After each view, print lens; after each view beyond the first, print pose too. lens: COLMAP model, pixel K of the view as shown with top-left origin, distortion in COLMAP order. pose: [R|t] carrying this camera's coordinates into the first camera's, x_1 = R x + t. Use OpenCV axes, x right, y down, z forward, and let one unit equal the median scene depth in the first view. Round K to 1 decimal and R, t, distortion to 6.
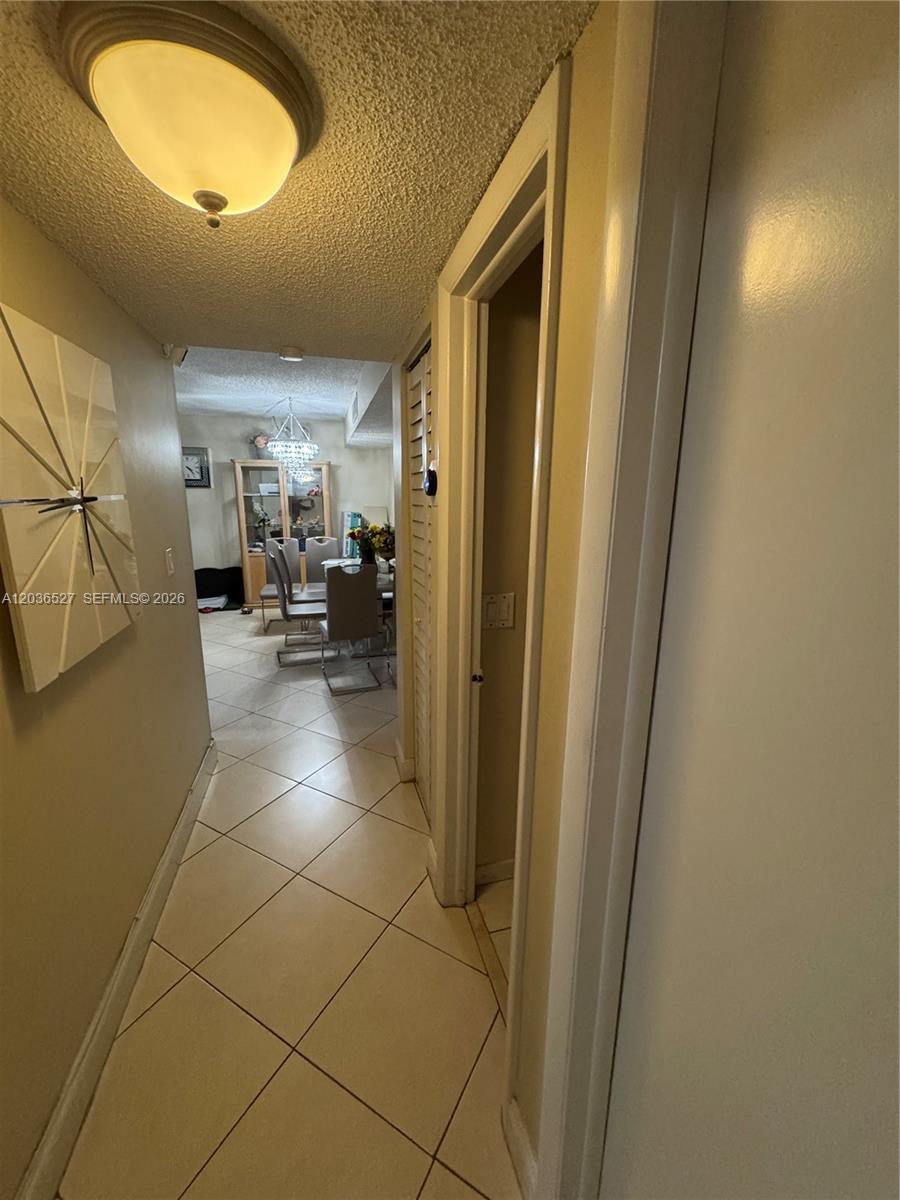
lens RADIAL K [[479.8, 0, 450.0], [0, 479.8, 600.0], [0, 0, 1]] dist [-0.000439, 0.000092]
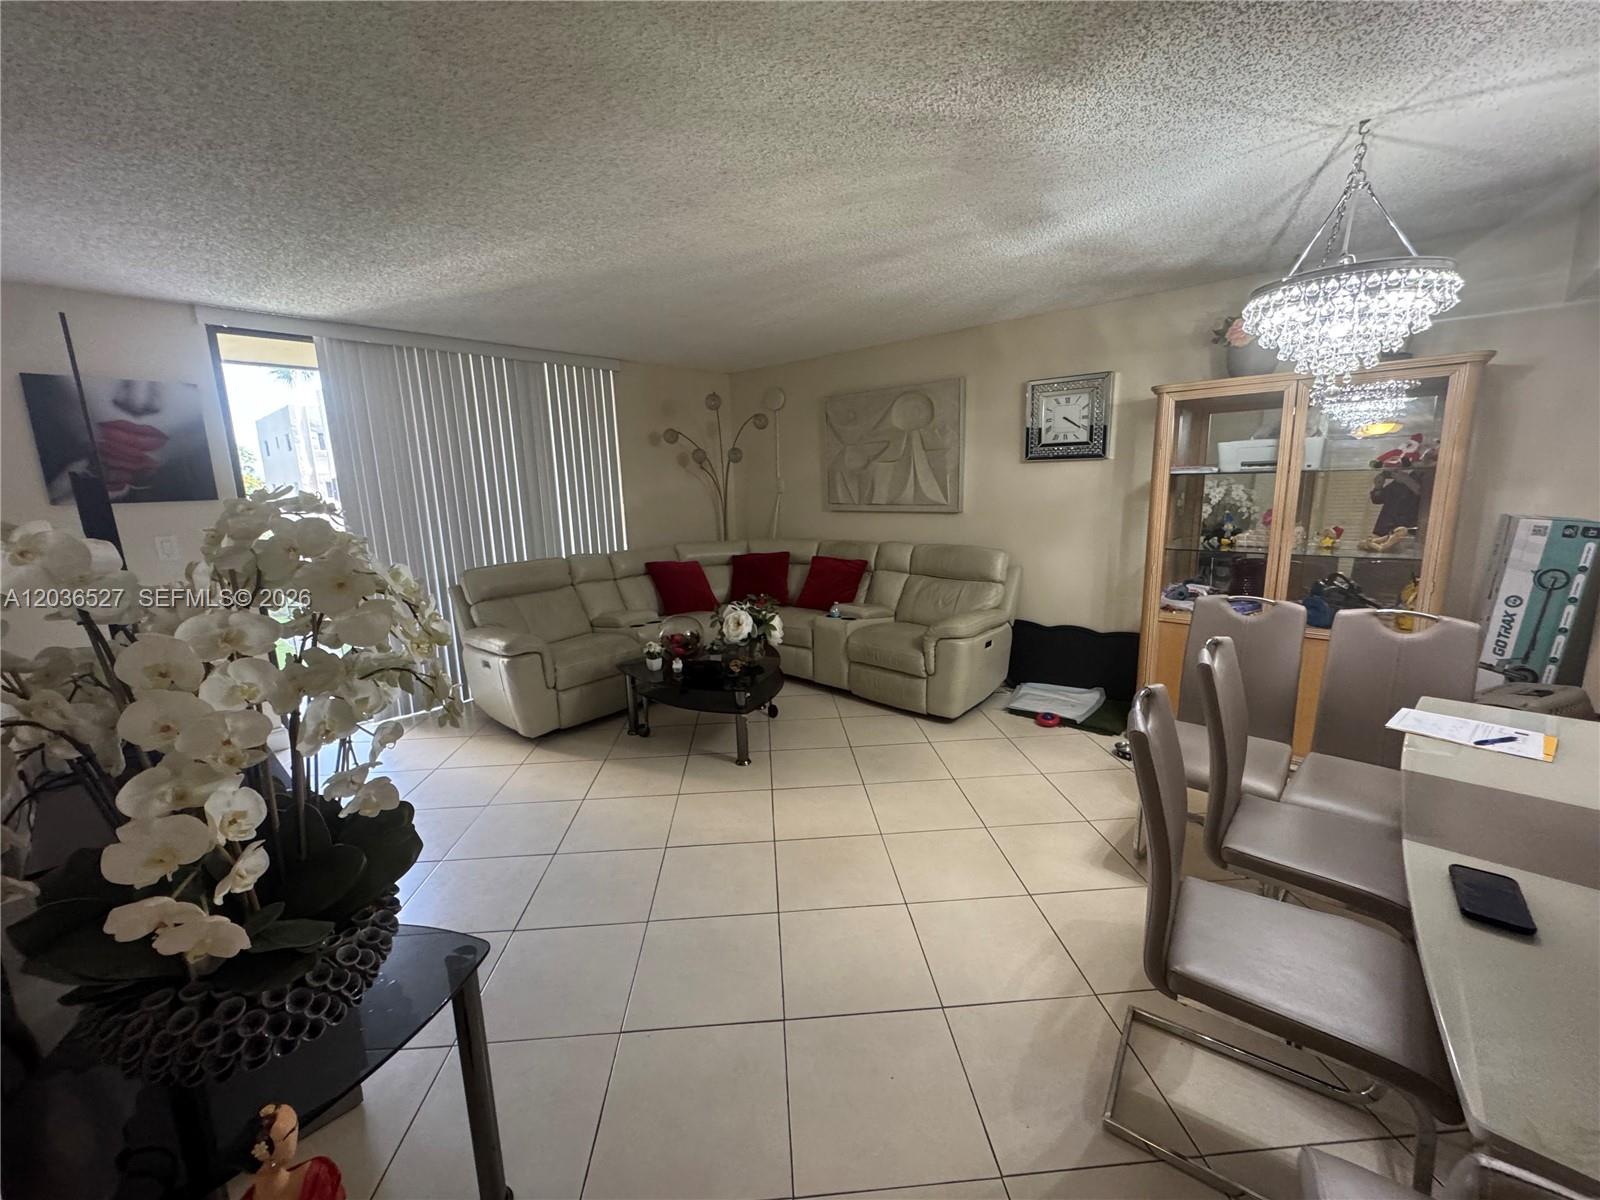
lens RADIAL K [[639.7, 0, 800.0], [0, 639.7, 600.0], [0, 0, 1]] dist [-0.000439, 0.000092]
pose [[0.538196, 0.133910, -0.832114, -0.131139], [-0.149778, 0.986778, 0.061926, -0.096380], [0.829404, 0.091304, 0.551137, 0.440336]]
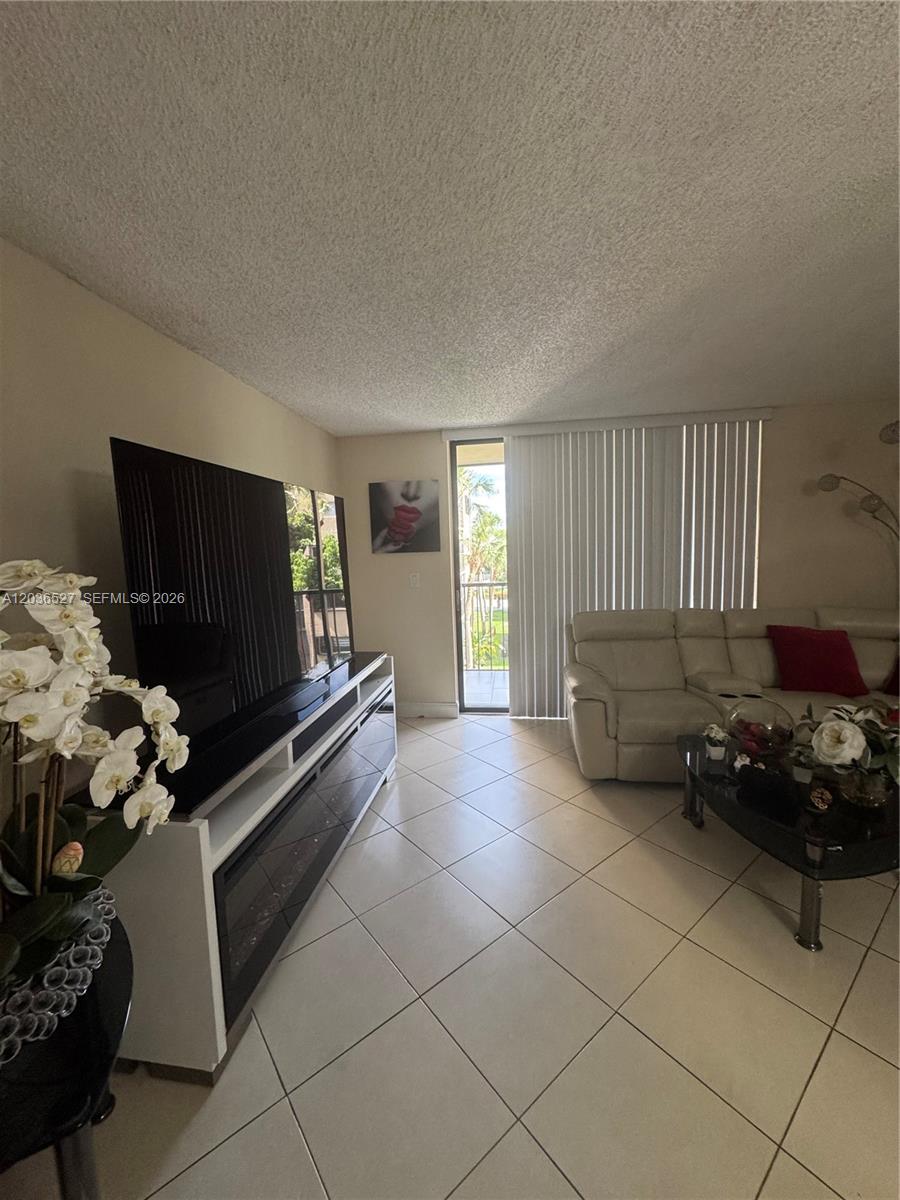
lens RADIAL K [[478.9, 0, 450.0], [0, 478.9, 600.0], [0, 0, 1]] dist [-0.001599, -0.000217]
pose [[-0.388624, 0.105624, -0.915322, -0.276540], [-0.169829, 0.968176, 0.183829, -0.130342], [0.905610, 0.226889, -0.358319, 0.580176]]
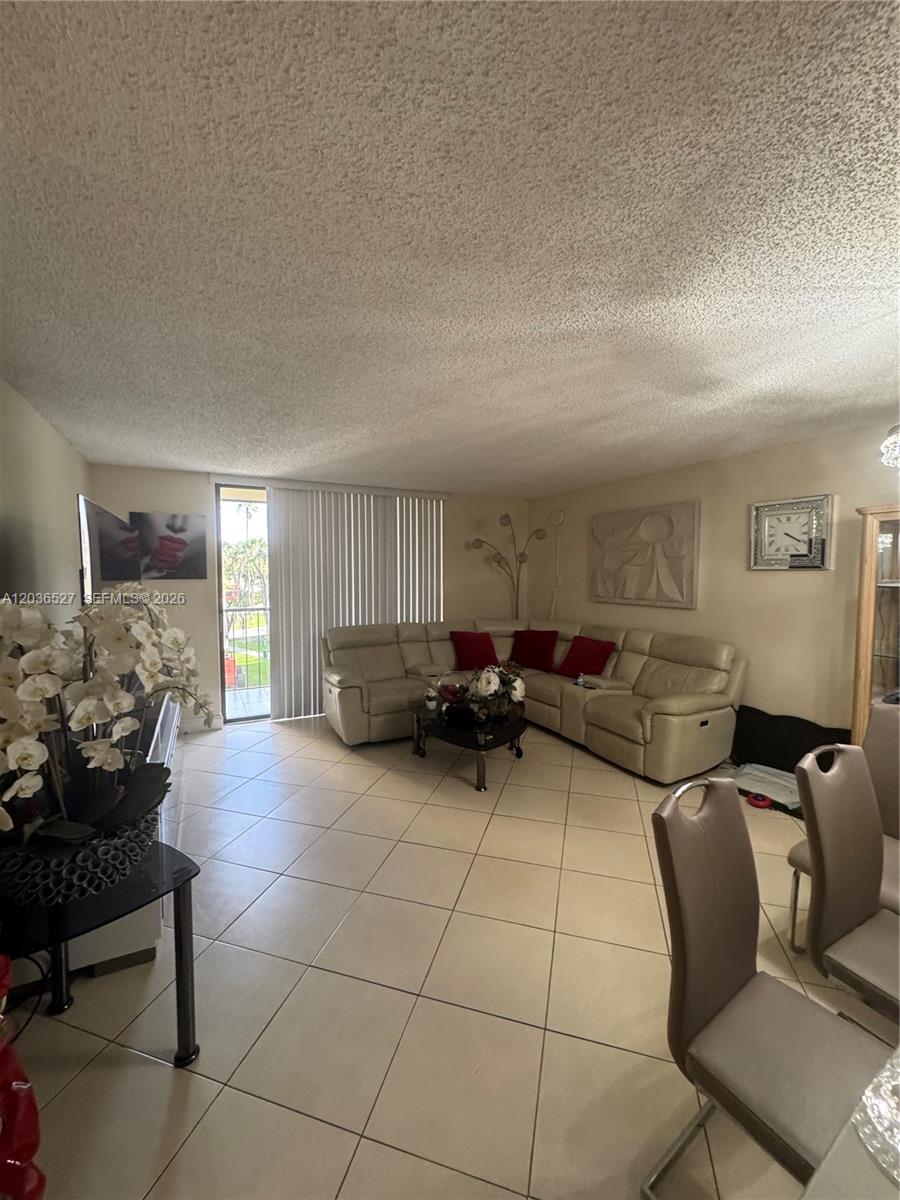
lens RADIAL K [[478.9, 0, 450.0], [0, 478.9, 600.0], [0, 0, 1]] dist [-0.001599, -0.000217]
pose [[0.212907, 0.049143, -0.975836, -0.083243], [-0.210344, 0.977622, 0.003340, -0.121428], [0.954163, 0.204550, 0.218479, 0.520592]]
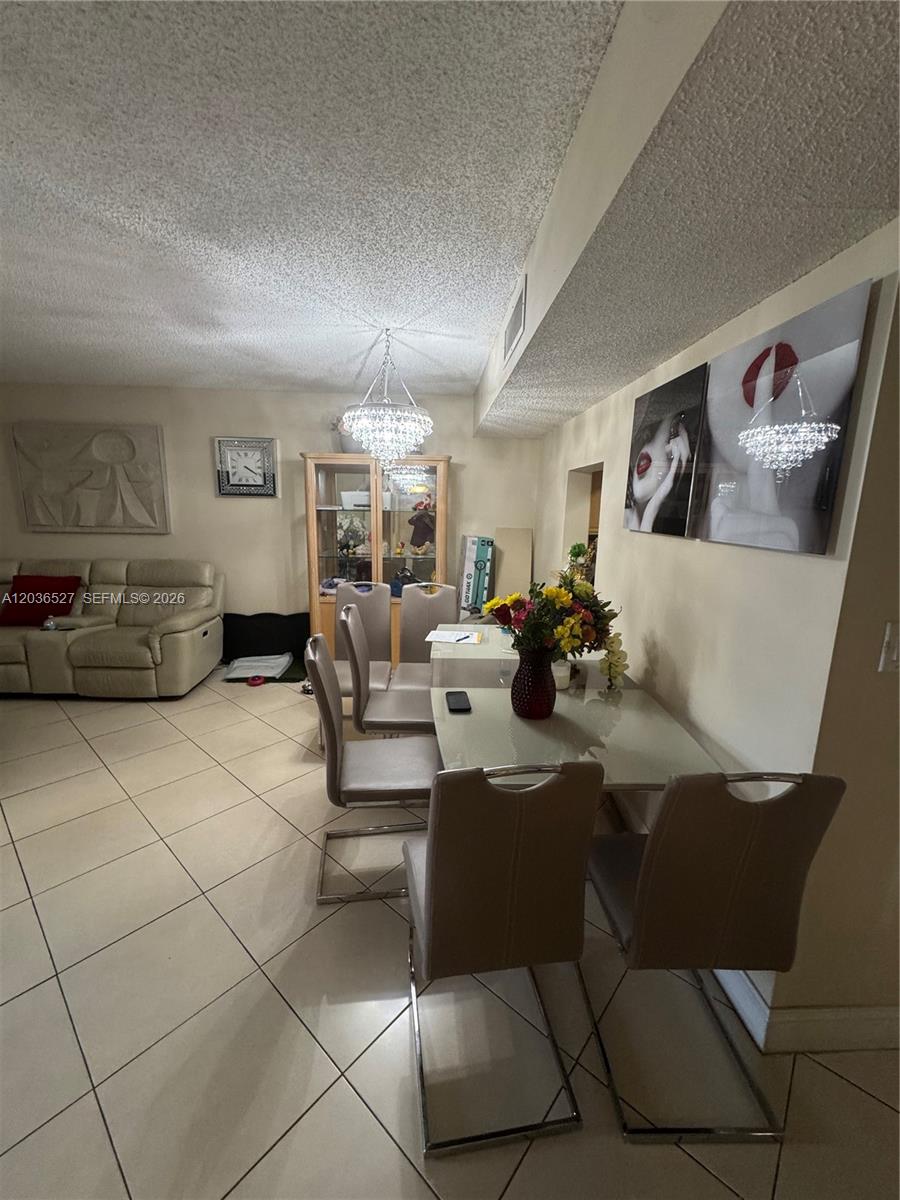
lens RADIAL K [[478.9, 0, 450.0], [0, 478.9, 600.0], [0, 0, 1]] dist [-0.001599, -0.000217]
pose [[0.974913, 0.051442, -0.216560, -0.107979], [-0.058015, 0.998025, -0.024098, -0.089152], [0.214893, 0.036057, 0.975972, 0.406246]]
